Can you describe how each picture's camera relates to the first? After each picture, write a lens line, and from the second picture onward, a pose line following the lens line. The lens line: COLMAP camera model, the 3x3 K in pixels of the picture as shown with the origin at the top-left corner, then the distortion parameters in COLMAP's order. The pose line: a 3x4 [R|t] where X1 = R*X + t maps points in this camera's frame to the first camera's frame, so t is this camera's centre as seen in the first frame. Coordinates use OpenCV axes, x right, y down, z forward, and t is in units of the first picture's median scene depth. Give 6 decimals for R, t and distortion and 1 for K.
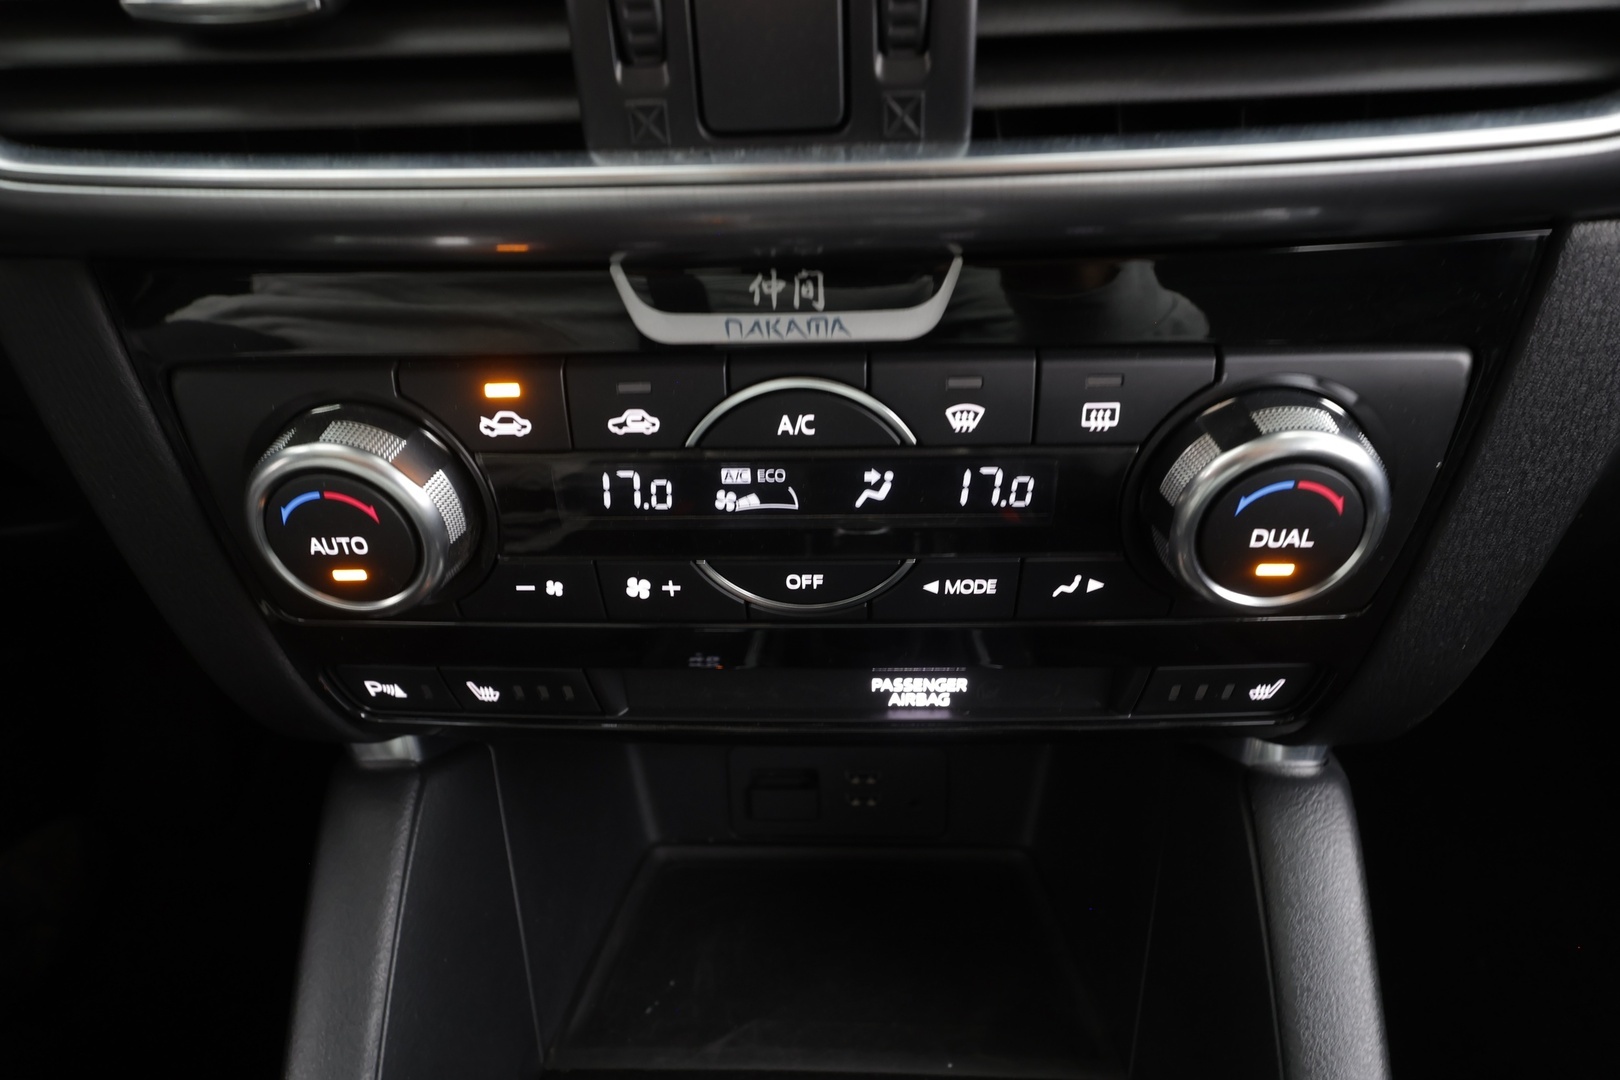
lens RADIAL K [[956.4, 0, 810.0], [0, 956.4, 540.0], [0, 0, 1]] dist [0.000355, 0.000044]
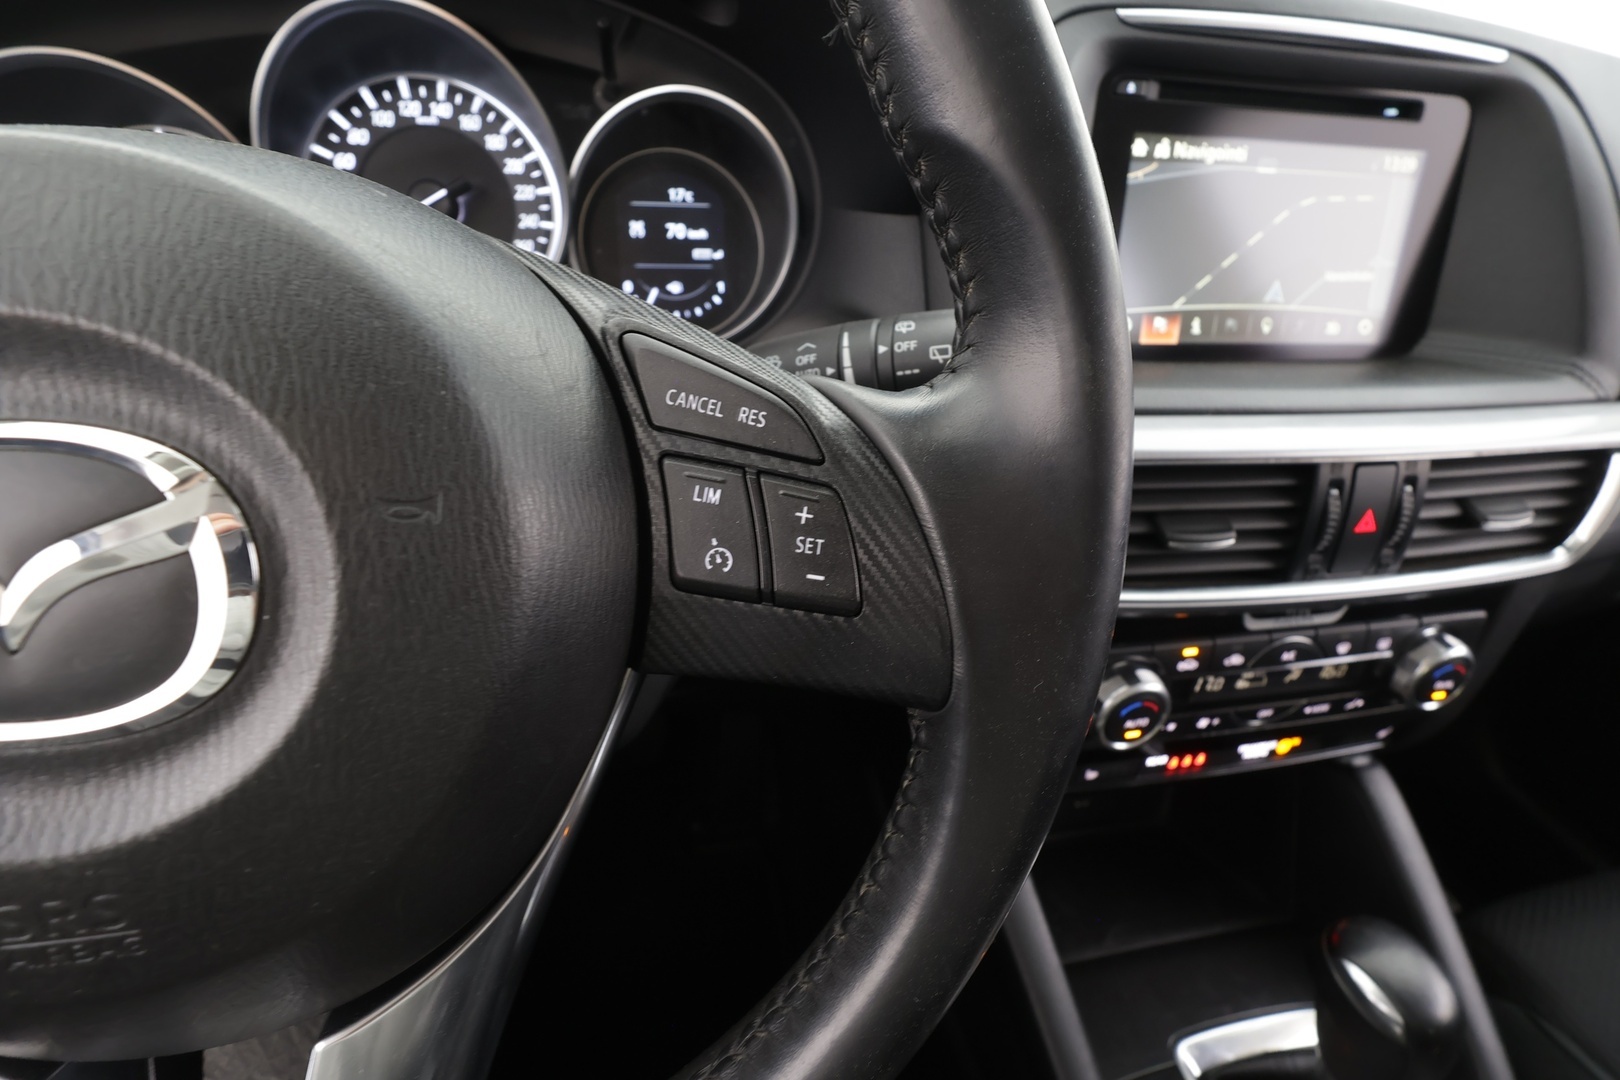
lens RADIAL K [[749.2, 0, 810.0], [0, 749.2, 540.0], [0, 0, 1]] dist [0.000781, 0.000000]
pose [[0.964835, -0.045215, 0.258937, -1.768585], [0.059917, 0.996992, -0.049165, -0.411202], [-0.255935, 0.062951, 0.964642, -0.625727]]
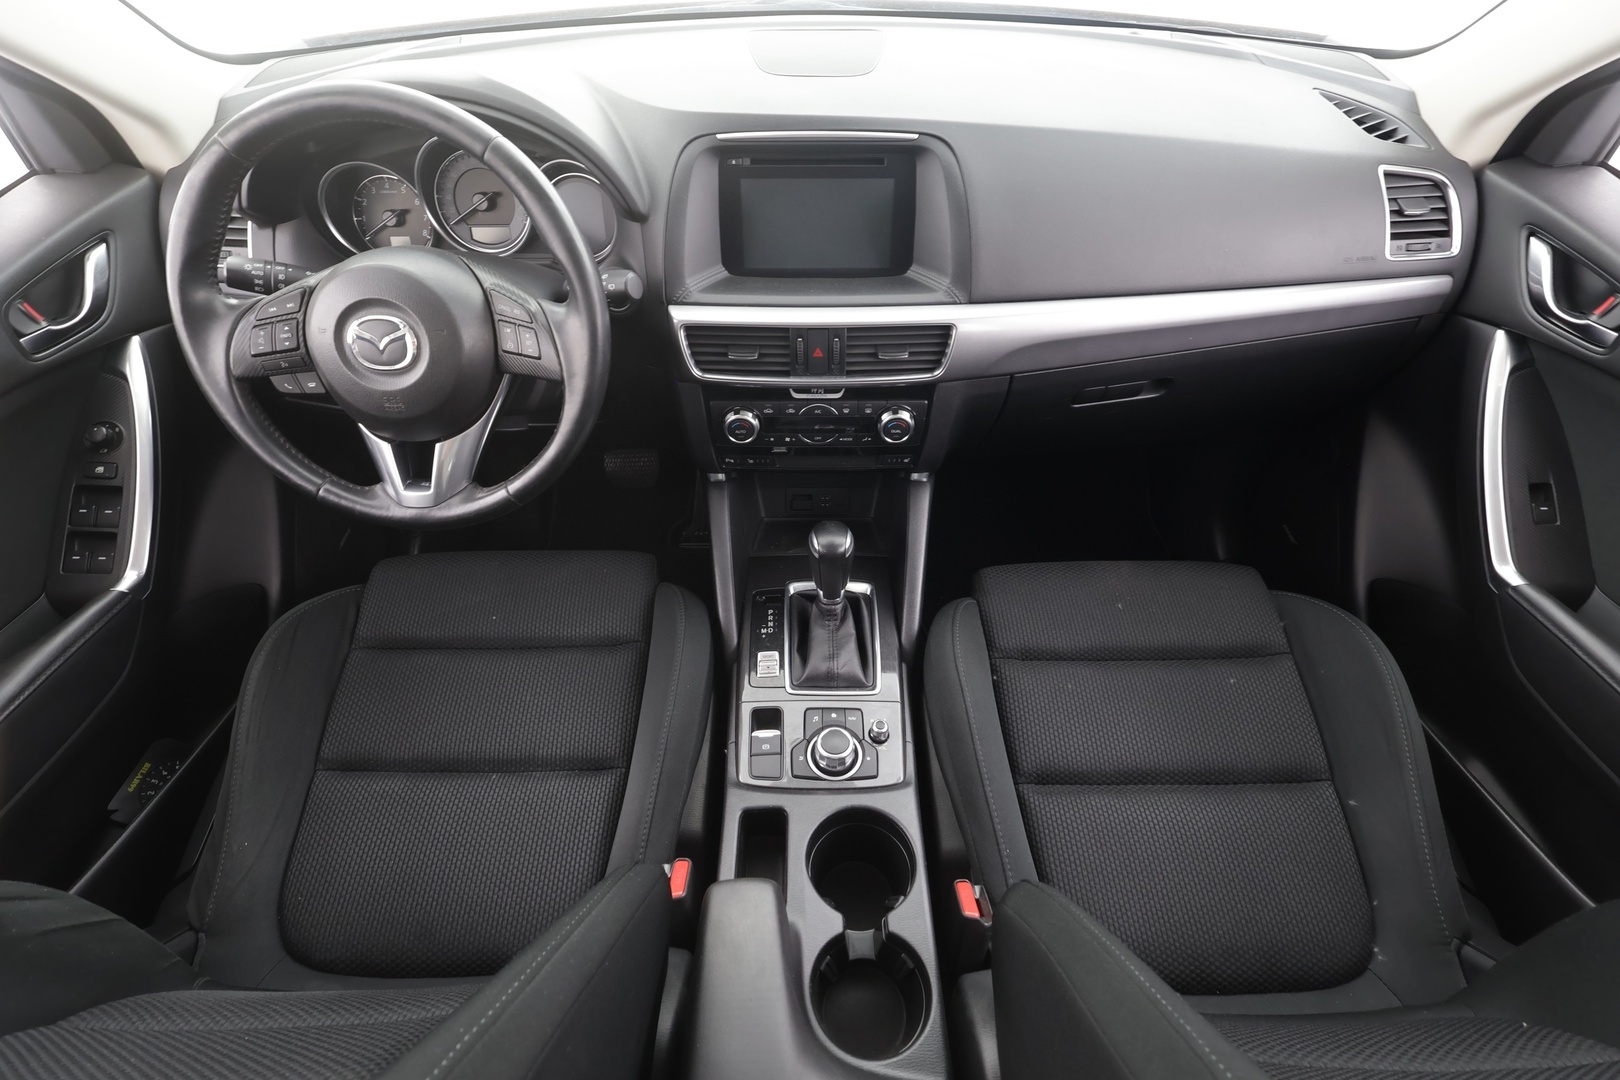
lens RADIAL K [[749.2, 0, 810.0], [0, 749.2, 540.0], [0, 0, 1]] dist [0.000781, 0.000000]
pose [[0.998598, -0.001184, 0.052923, -0.315755], [-0.007449, 0.986660, 0.162624, -0.090660], [-0.052410, -0.162790, 0.985268, -3.780366]]
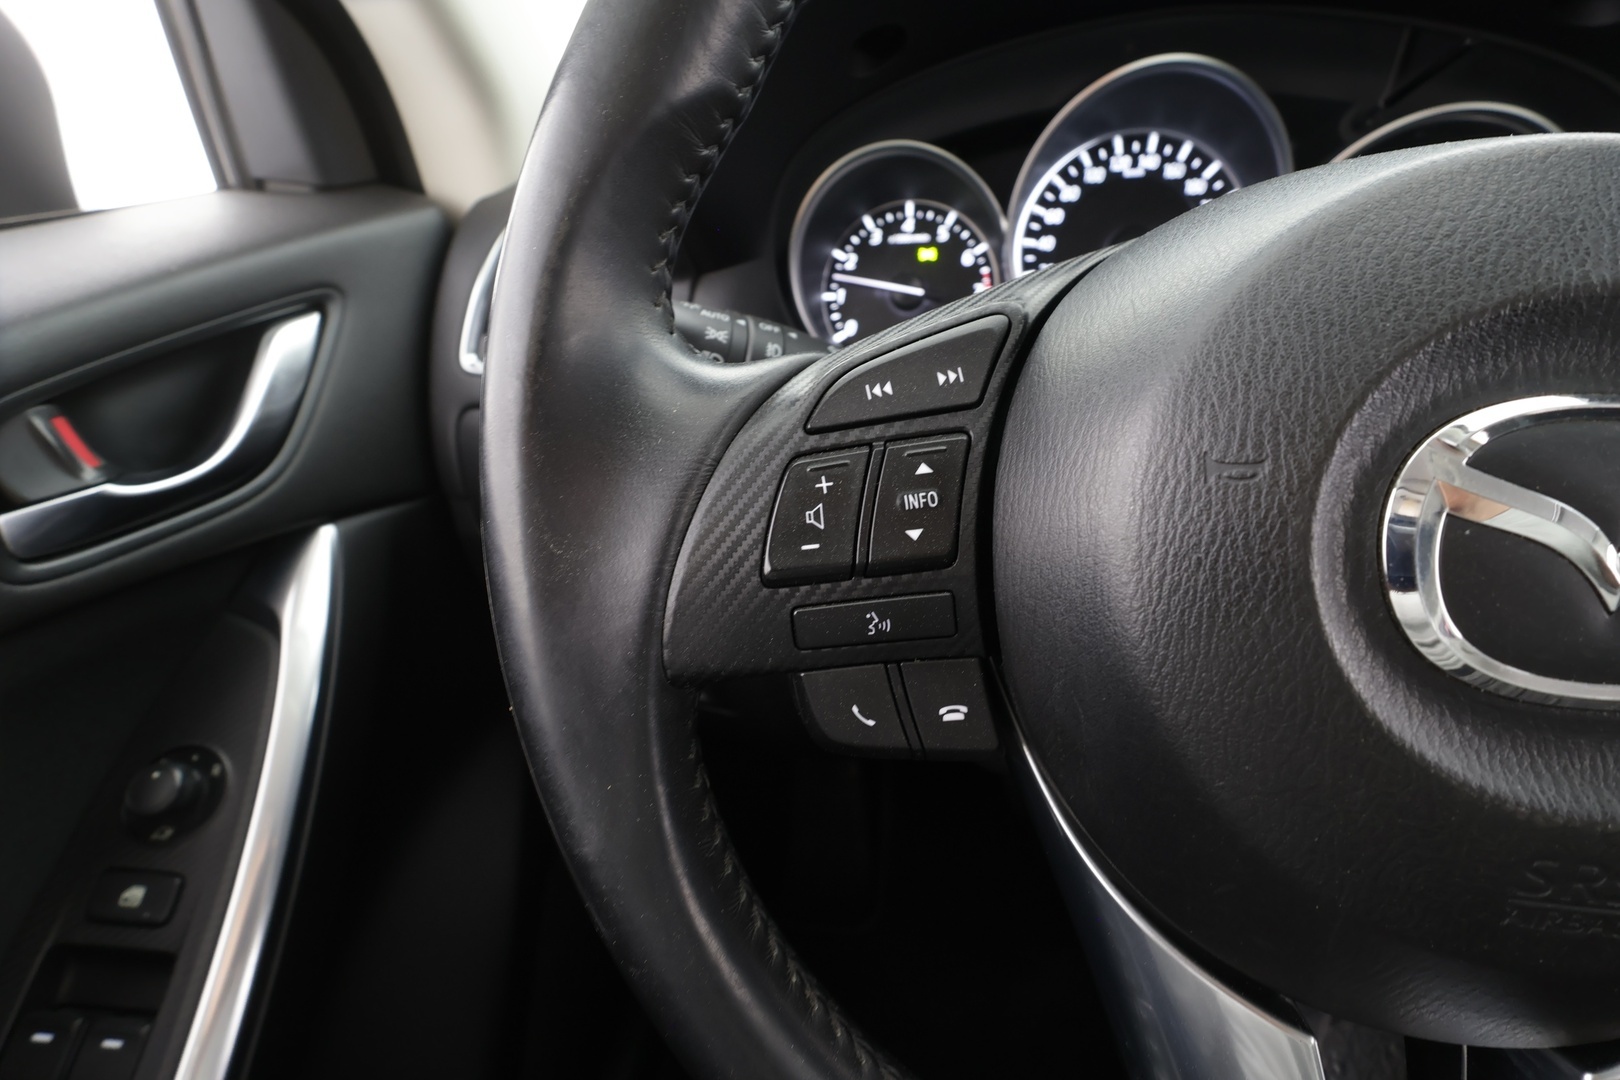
lens RADIAL K [[828.5, 0, 810.2], [0, 828.5, 576.1], [0, 0, 1]] dist [0.000099, -0.000264]
pose [[0.989827, 0.051935, -0.132456, -2.775608], [-0.068225, 0.990235, -0.121570, -0.268938], [0.124848, 0.129370, 0.983705, -0.634395]]
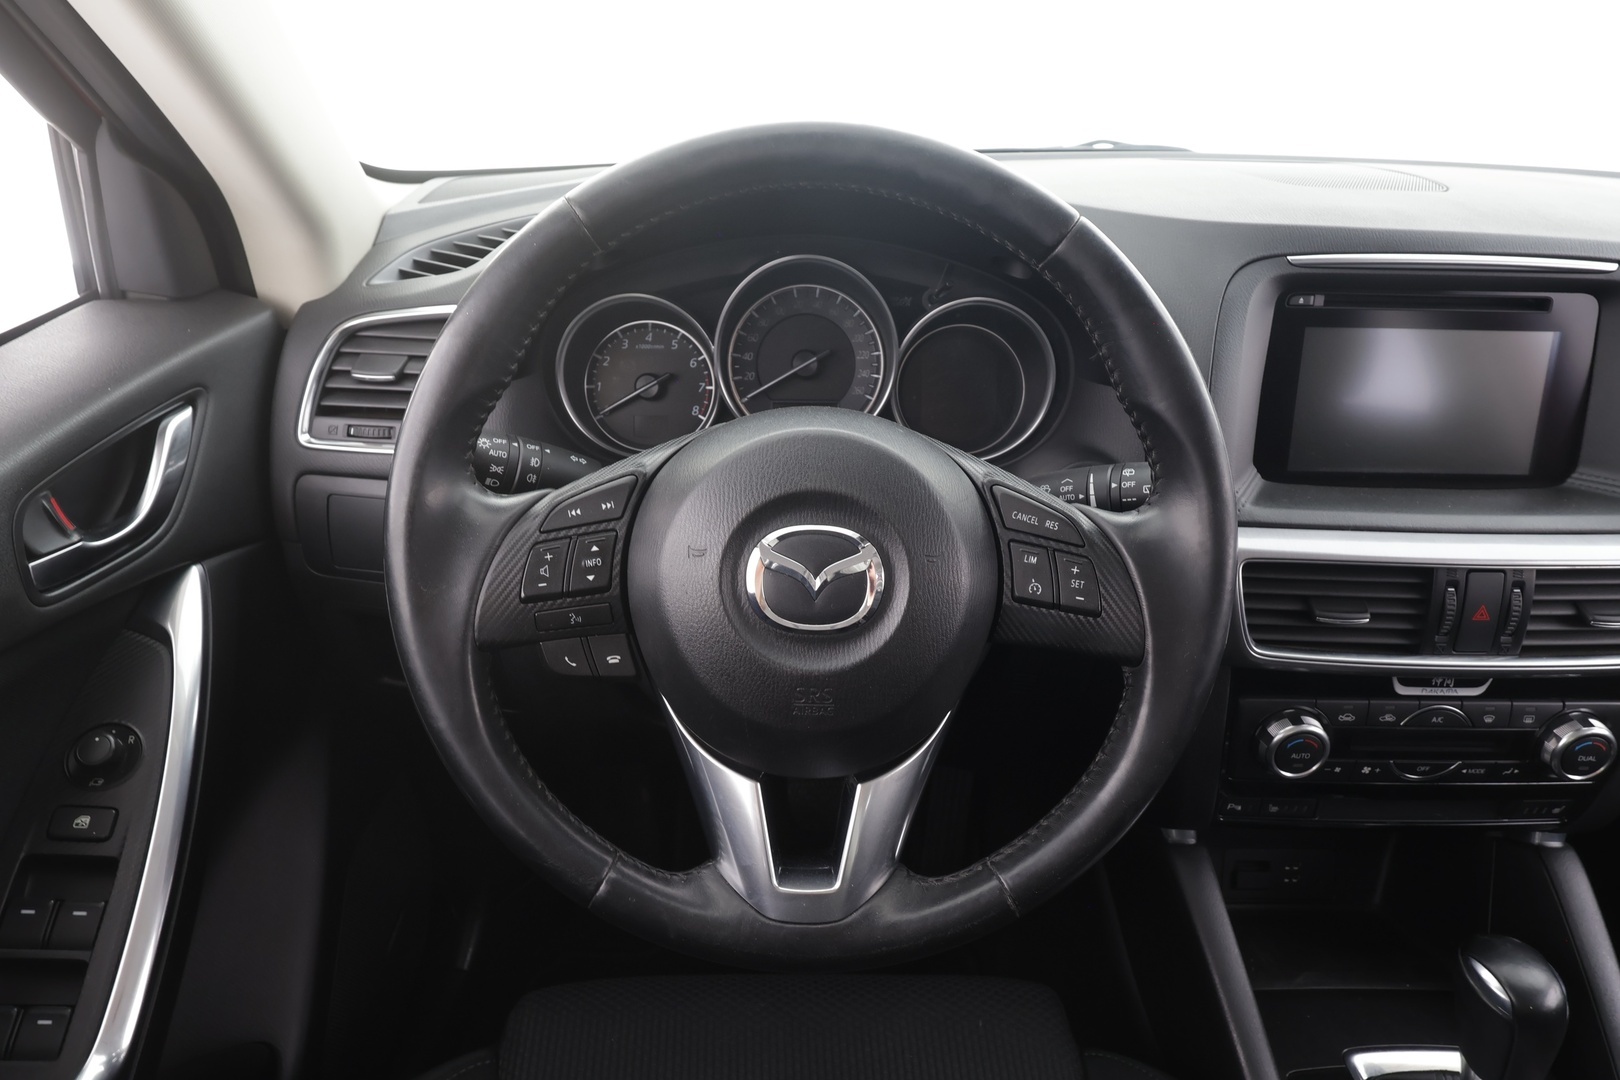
lens RADIAL K [[986.4, 0, 810.0], [0, 986.4, 540.0], [0, 0, 1]] dist [-0.000368, 0.001021]
pose [[0.996864, 0.032601, 0.072110, -2.411833], [-0.020545, 0.986573, -0.162022, -0.137344], [-0.076424, 0.160033, 0.984149, -2.236570]]
